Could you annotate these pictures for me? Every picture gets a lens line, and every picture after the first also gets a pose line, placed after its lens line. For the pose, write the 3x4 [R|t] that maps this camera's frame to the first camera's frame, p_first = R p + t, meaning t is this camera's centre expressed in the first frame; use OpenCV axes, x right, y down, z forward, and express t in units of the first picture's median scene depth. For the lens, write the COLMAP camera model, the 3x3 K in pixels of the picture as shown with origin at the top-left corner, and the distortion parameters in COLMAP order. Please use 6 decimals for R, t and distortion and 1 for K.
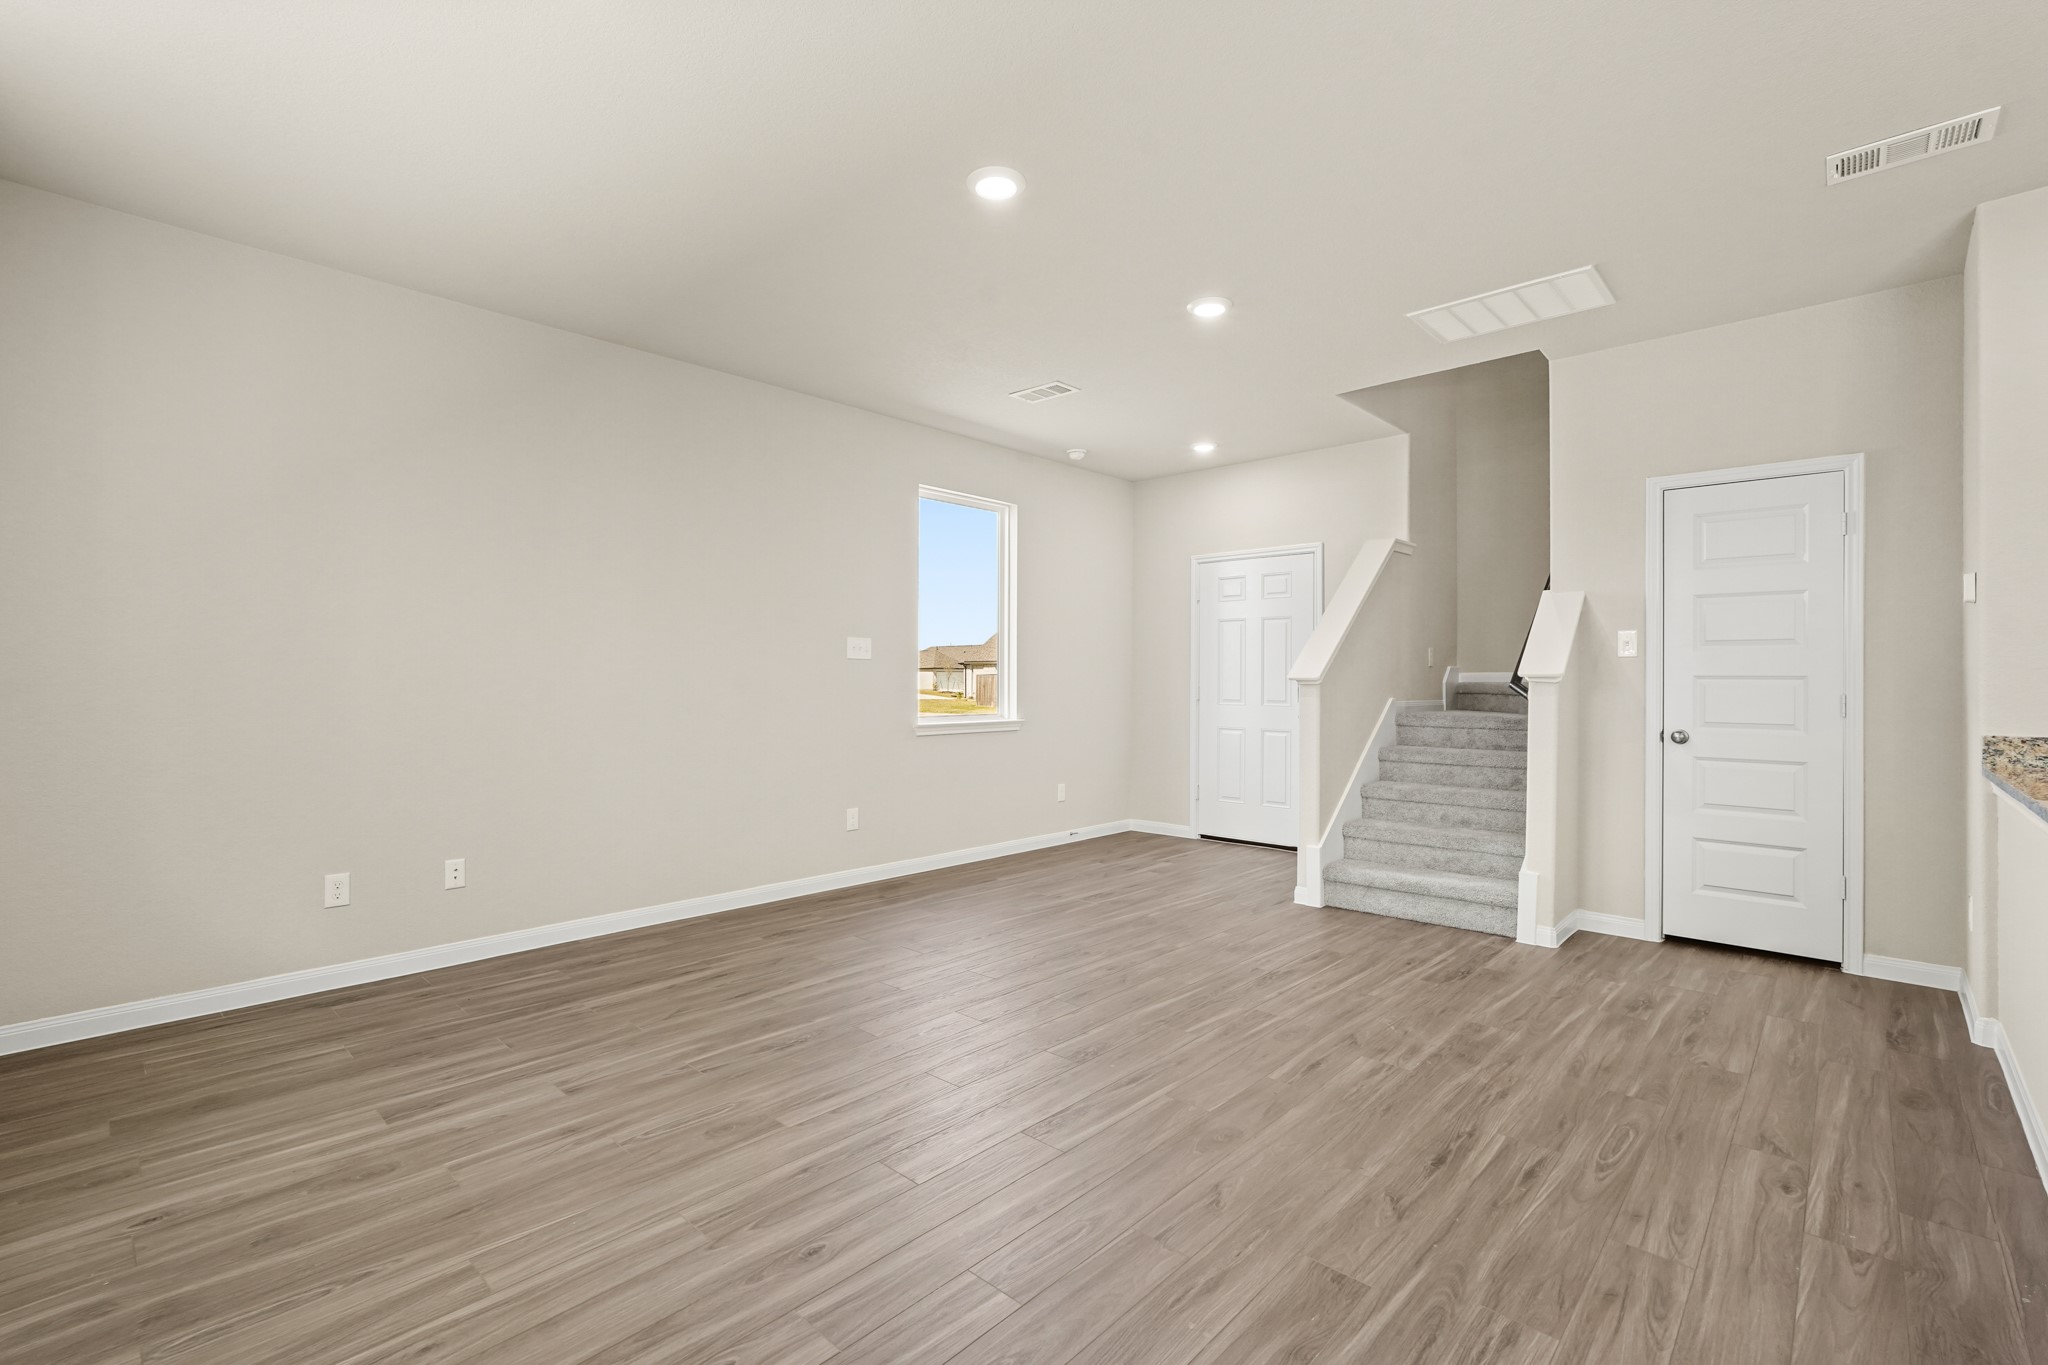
lens RADIAL K [[899.6, 0, 1020.2], [0, 899.6, 680.1], [0, 0, 1]] dist [-0.002768, -0.000168]
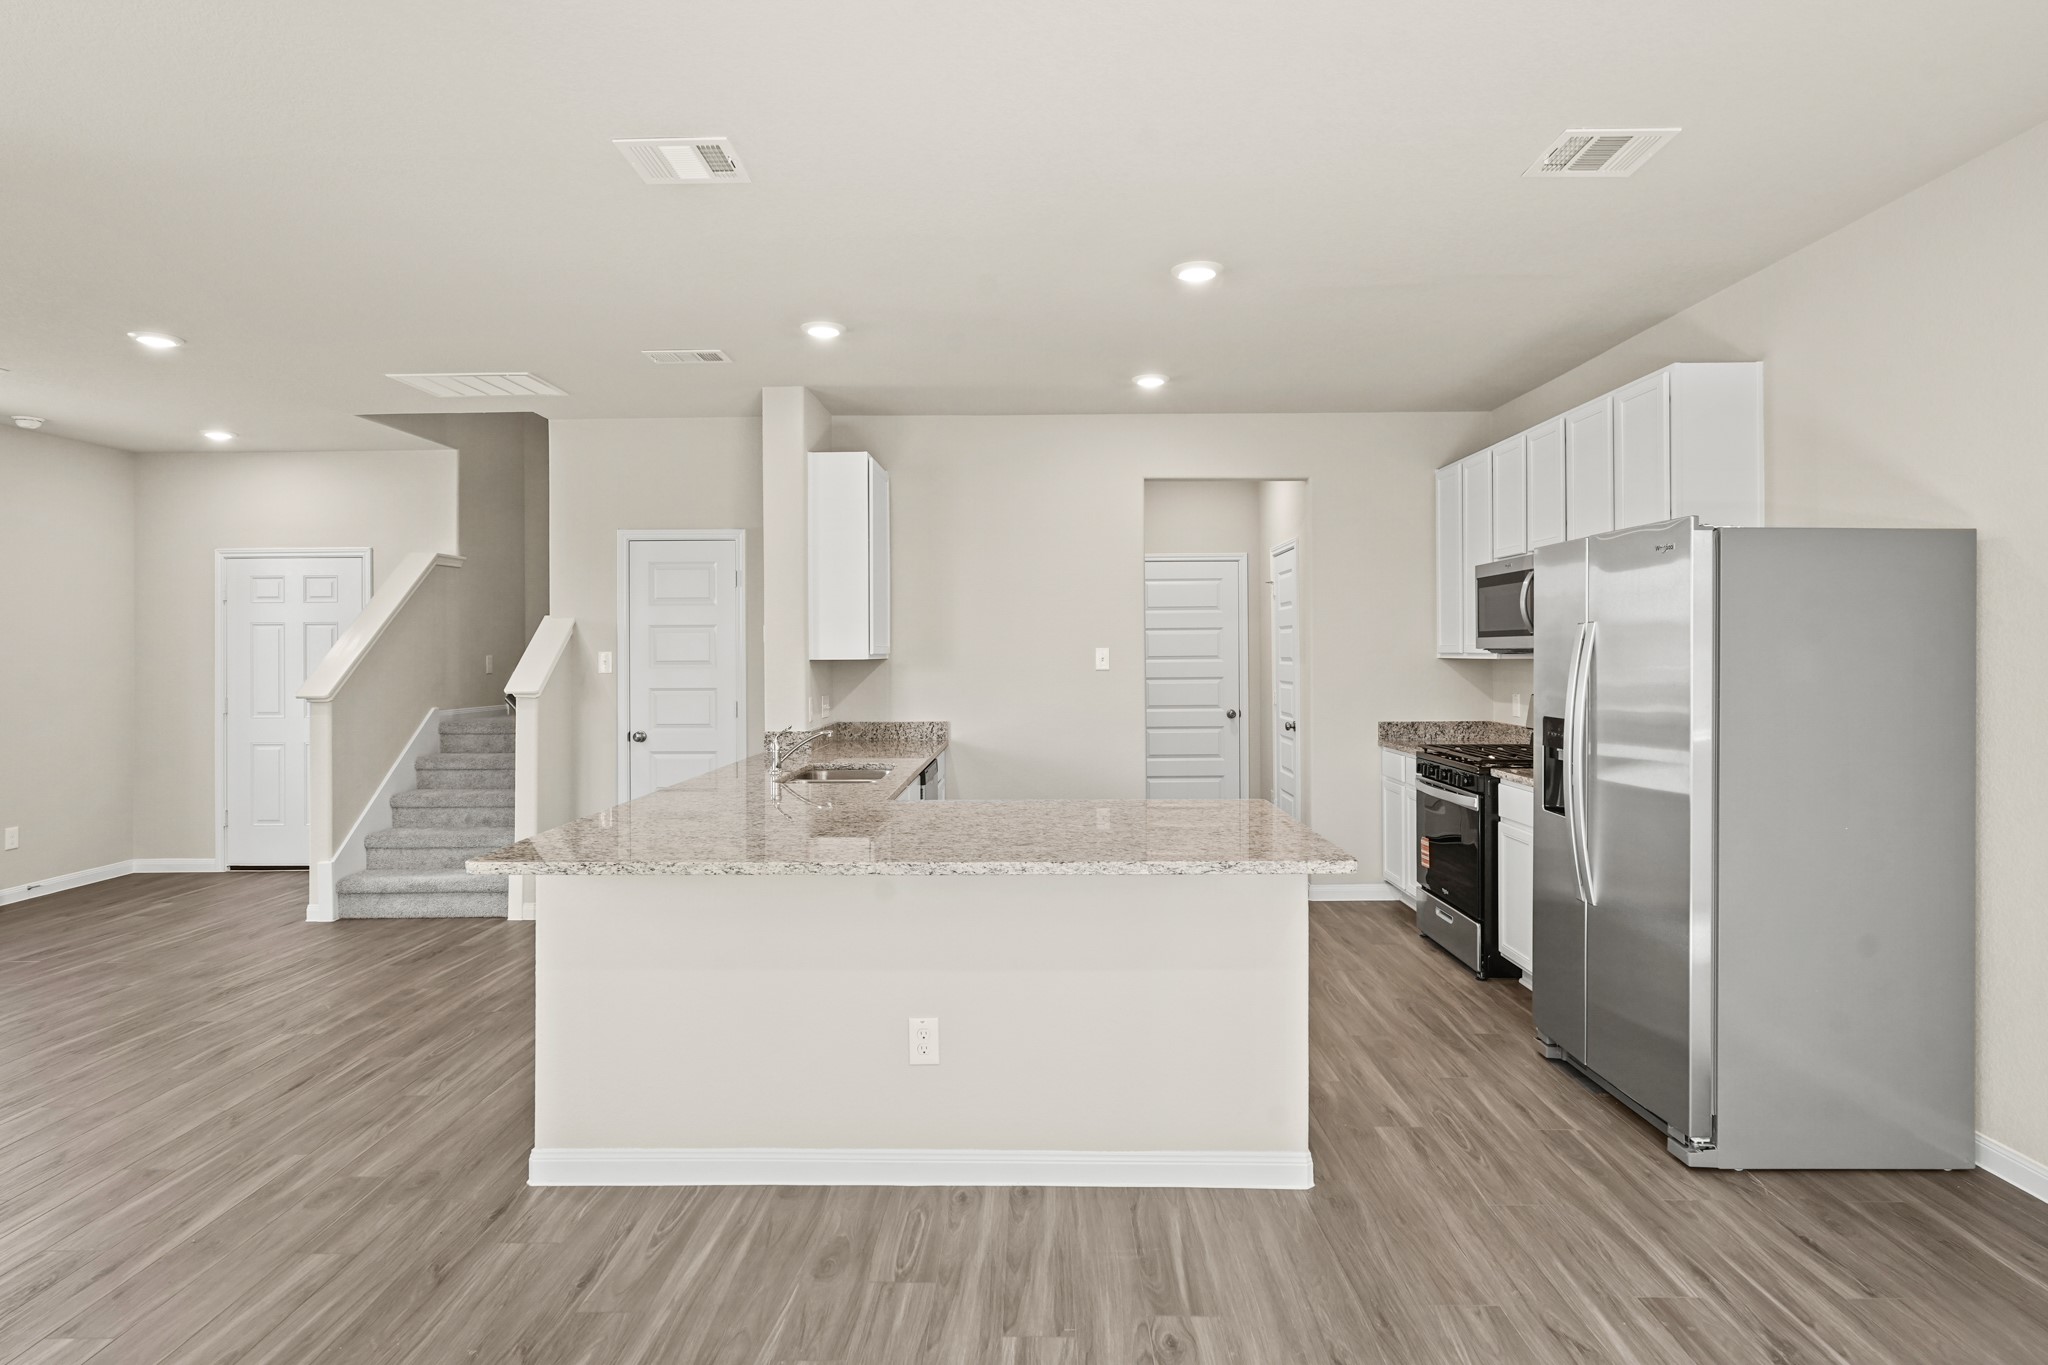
lens RADIAL K [[1100.9, 0, 1023.4], [0, 1100.9, 649.2], [0, 0, 1]] dist [0.002395, 0.001712]
pose [[0.747922, -0.008361, 0.663733, 0.092027], [0.008922, 0.999957, 0.002542, -0.051130], [-0.663726, 0.004021, 0.747965, -0.451732]]
